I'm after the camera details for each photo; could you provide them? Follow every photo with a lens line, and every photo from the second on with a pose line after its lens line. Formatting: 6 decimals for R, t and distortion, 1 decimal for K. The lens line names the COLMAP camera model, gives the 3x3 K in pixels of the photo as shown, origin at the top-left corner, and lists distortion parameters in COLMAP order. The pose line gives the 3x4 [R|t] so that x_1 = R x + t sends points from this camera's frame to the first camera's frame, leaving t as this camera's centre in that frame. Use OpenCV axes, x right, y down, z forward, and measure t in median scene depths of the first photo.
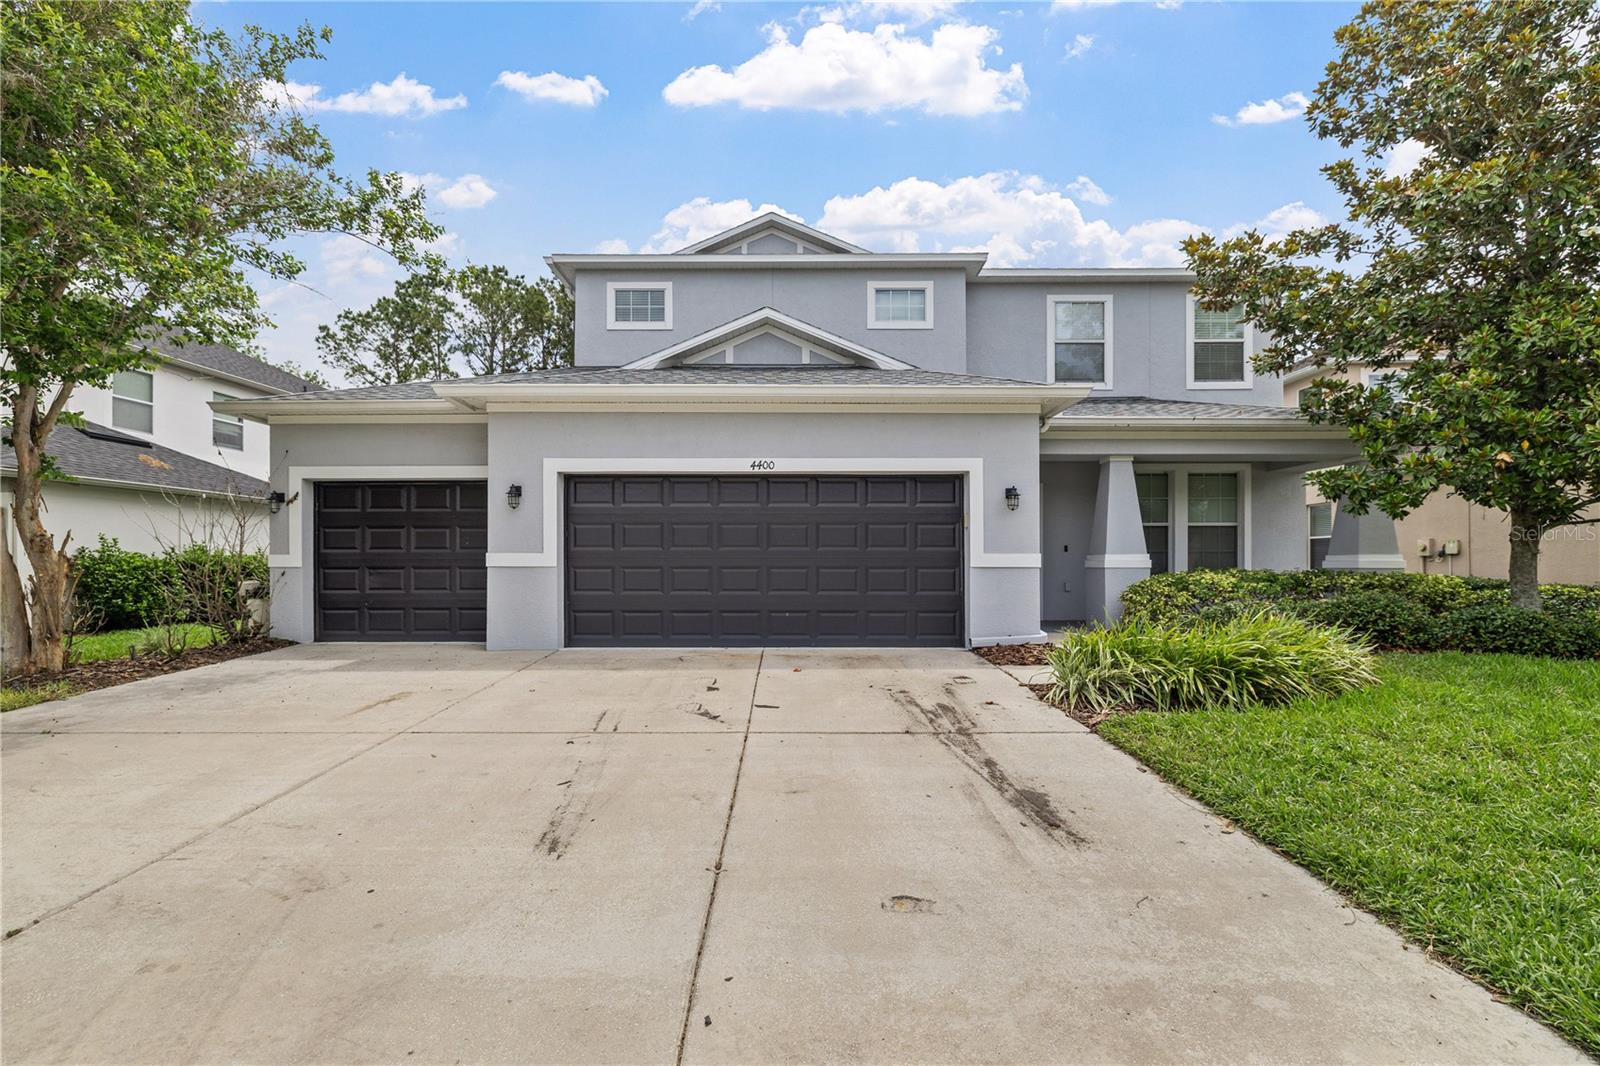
lens RADIAL K [[726.6, 0, 780.6], [0, 726.6, 560.4], [0, 0, 1]] dist [-0.000098, 0.000172]
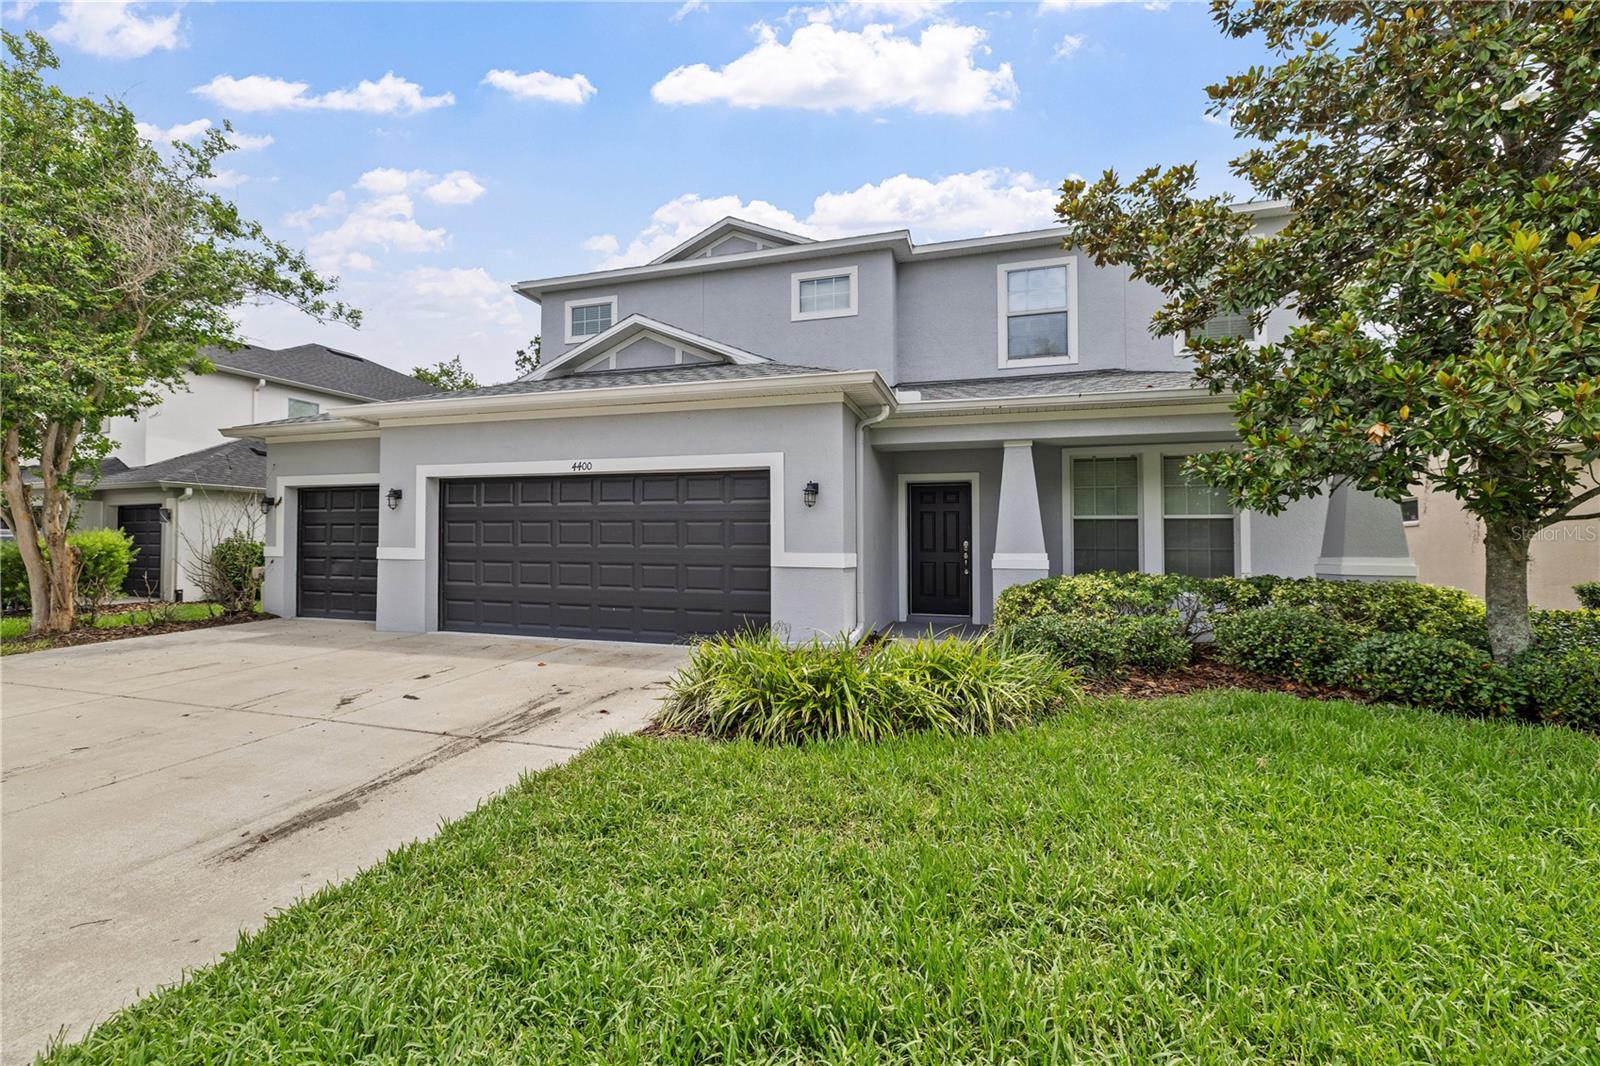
lens RADIAL K [[707.2, 0, 793.0], [0, 707.2, 527.0], [0, 0, 1]] dist [-0.000888, -0.000324]
pose [[0.947748, 0.000198, -0.319020, 0.576798], [-0.008224, 0.999683, -0.023810, -0.020395], [0.318914, 0.025190, 0.947449, 0.125325]]
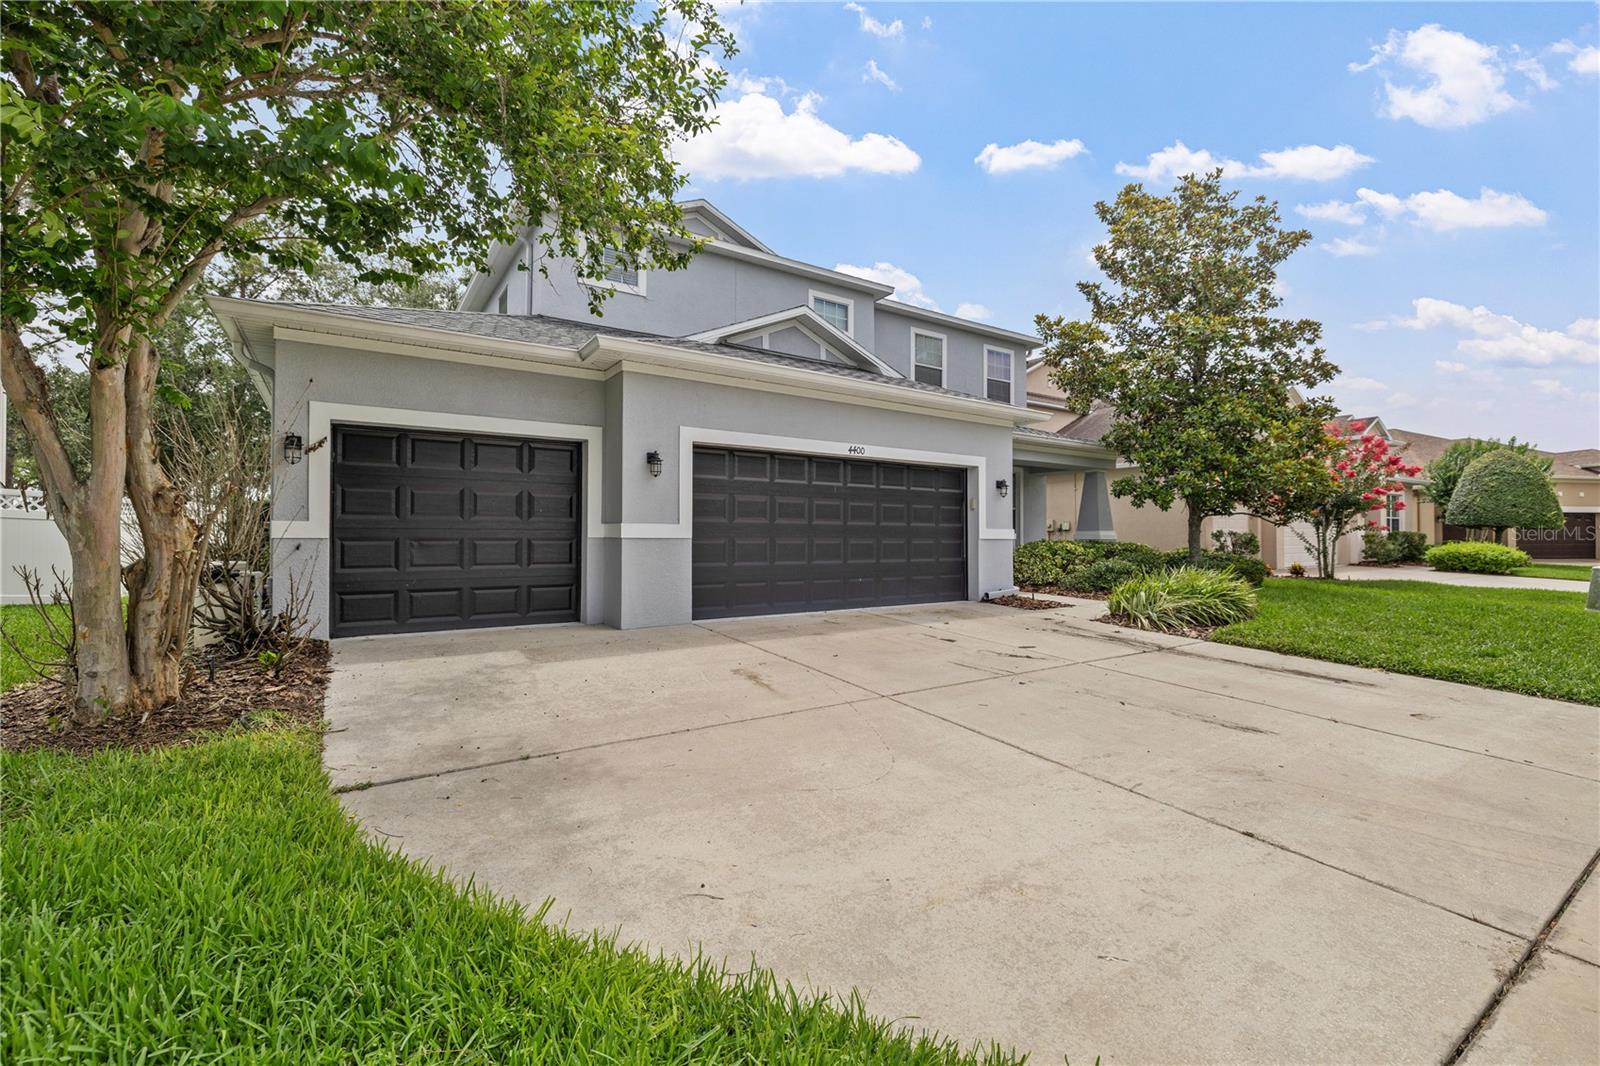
lens RADIAL K [[707.2, 0, 793.0], [0, 707.2, 527.0], [0, 0, 1]] dist [-0.000888, -0.000324]
pose [[0.816264, 0.009550, 0.577601, -0.732475], [-0.006568, 0.999952, -0.007252, -0.000677], [-0.577642, 0.002126, 0.816287, 0.140590]]
